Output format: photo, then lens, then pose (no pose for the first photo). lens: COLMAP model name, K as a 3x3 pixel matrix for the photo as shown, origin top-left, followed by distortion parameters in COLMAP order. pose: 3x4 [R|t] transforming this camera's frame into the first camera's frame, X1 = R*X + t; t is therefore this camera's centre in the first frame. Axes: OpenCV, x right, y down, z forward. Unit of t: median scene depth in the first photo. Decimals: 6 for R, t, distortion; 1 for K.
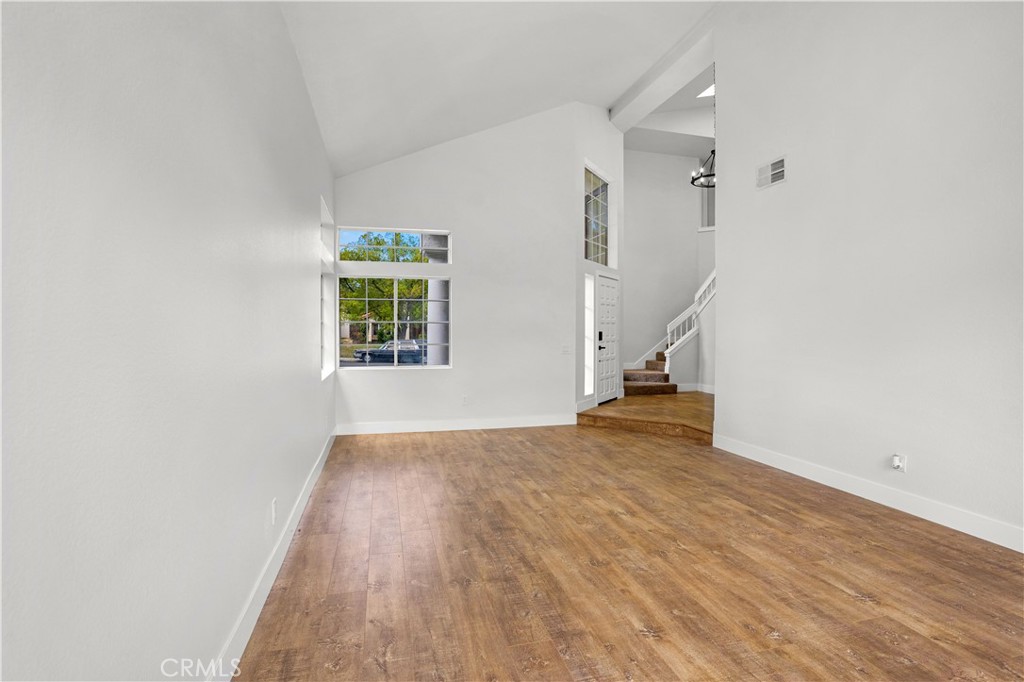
lens RADIAL K [[511.8, 0, 512.4], [0, 511.8, 336.7], [0, 0, 1]] dist [-0.010970, 0.005510]
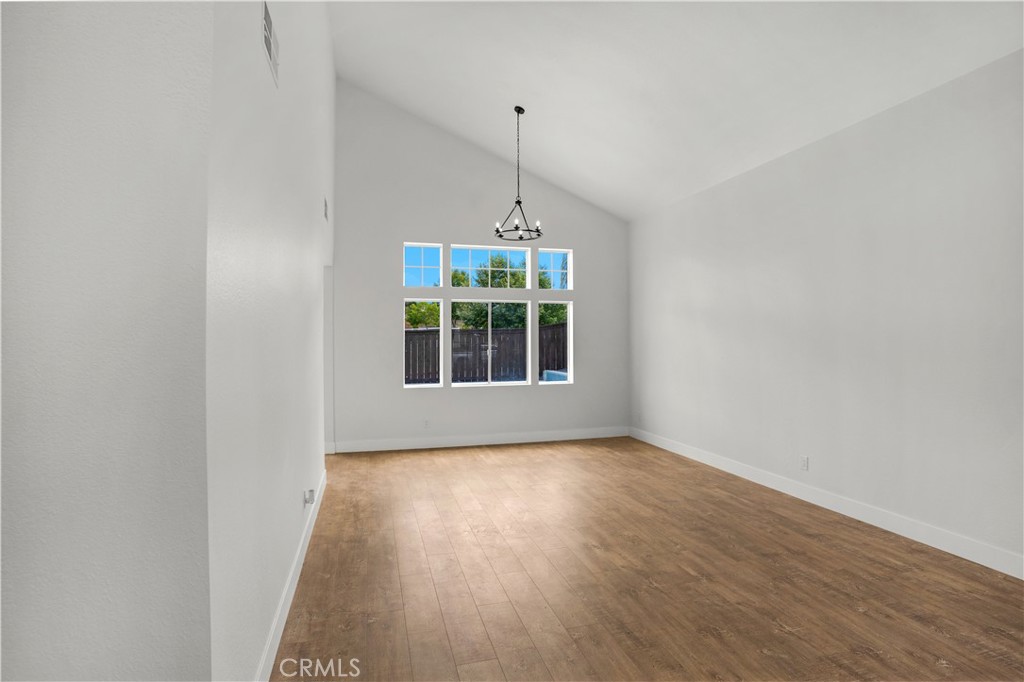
lens RADIAL K [[511.8, 0, 510.9], [0, 511.8, 345.7], [0, 0, 1]] dist [-0.010970, 0.005510]
pose [[-0.999888, -0.005197, -0.014051, 0.377598], [-0.005443, 0.999832, 0.017506, -0.053850], [0.013957, 0.017580, -0.999748, 1.892829]]
